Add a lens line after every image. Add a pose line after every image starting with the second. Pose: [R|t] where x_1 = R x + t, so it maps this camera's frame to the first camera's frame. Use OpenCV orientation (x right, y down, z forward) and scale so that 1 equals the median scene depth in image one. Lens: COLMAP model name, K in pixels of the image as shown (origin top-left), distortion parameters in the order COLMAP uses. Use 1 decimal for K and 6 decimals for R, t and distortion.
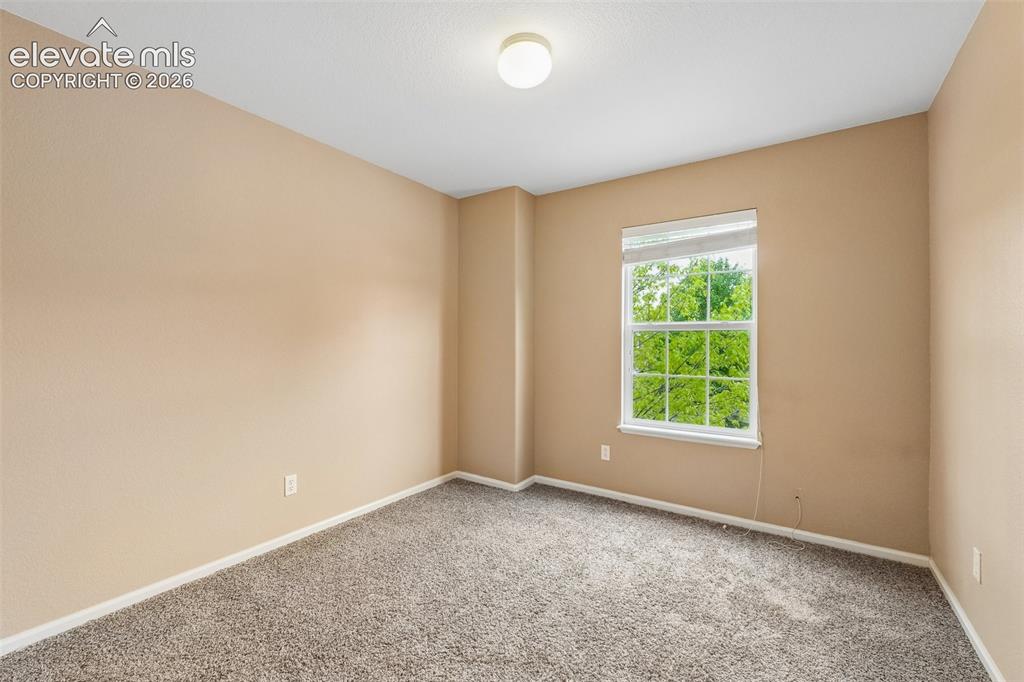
lens RADIAL K [[417.1, 0, 513.6], [0, 417.1, 325.1], [0, 0, 1]] dist [-0.000369, 0.000043]
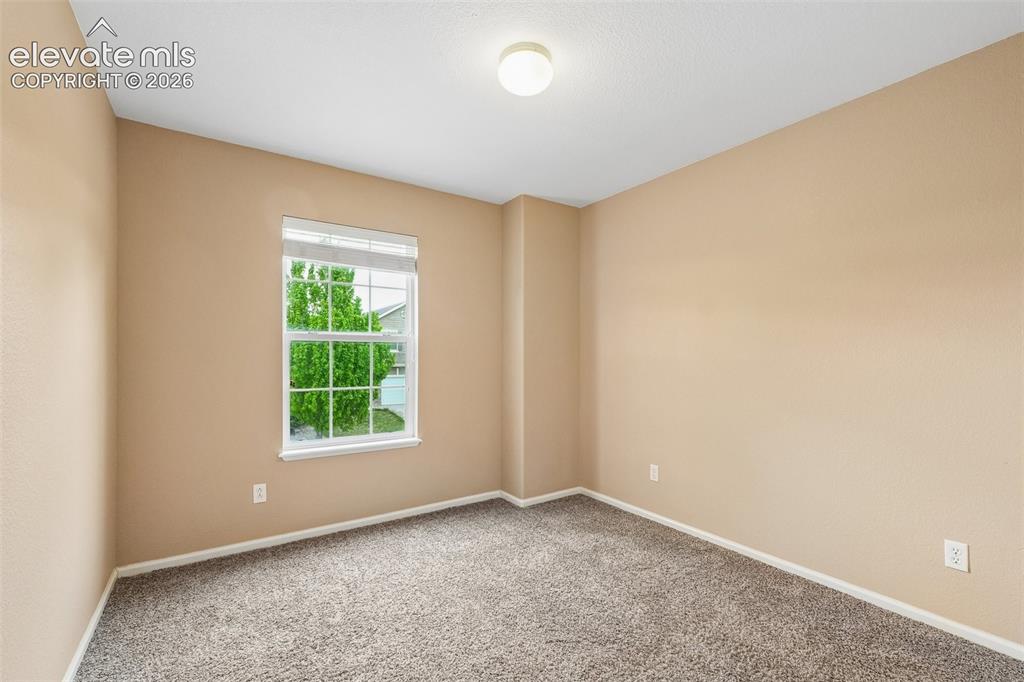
lens RADIAL K [[434.2, 0, 508.5], [0, 434.2, 345.8], [0, 0, 1]] dist [-0.002969, -0.000068]
pose [[0.393396, 0.013782, 0.919266, -0.390978], [-0.032733, 0.999464, -0.000977, 0.012501], [-0.918786, -0.029706, 0.393636, 0.274060]]
